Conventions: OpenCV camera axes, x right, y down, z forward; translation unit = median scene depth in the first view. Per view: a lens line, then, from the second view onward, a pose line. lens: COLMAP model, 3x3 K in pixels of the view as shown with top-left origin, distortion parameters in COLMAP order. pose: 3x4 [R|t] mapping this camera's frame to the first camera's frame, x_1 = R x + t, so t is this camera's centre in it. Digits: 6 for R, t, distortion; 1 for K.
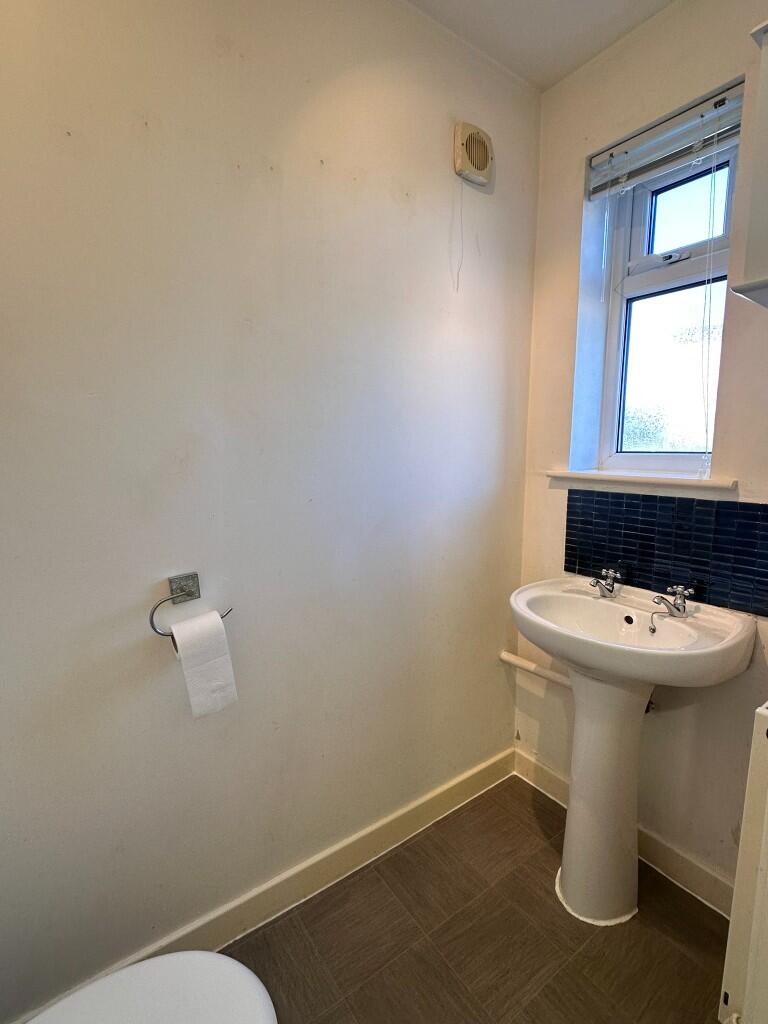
lens RADIAL K [[480.8, 0, 383.9], [0, 480.8, 511.8], [0, 0, 1]] dist [0.002131, 0.000135]
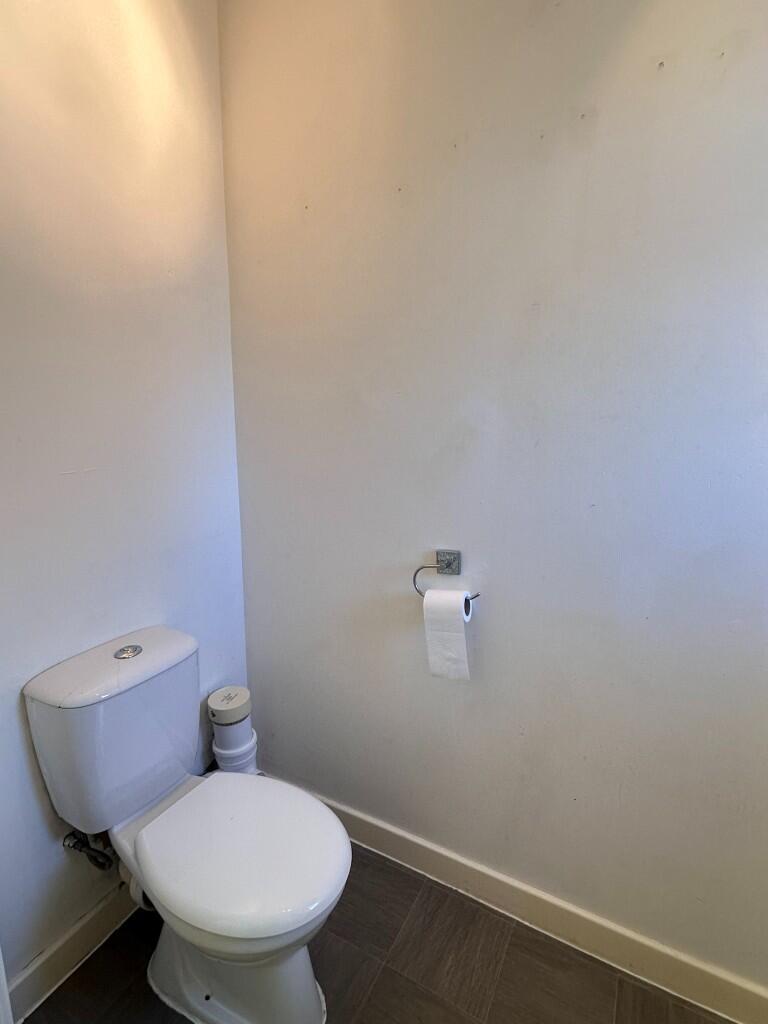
lens RADIAL K [[507.5, 0, 383.6], [0, 507.5, 510.7], [0, 0, 1]] dist [-0.002899, -0.001291]
pose [[0.429504, 0.167895, -0.887320, 0.552185], [-0.122276, 0.984329, 0.127063, -0.092671], [0.894748, 0.053923, 0.443303, 0.329726]]
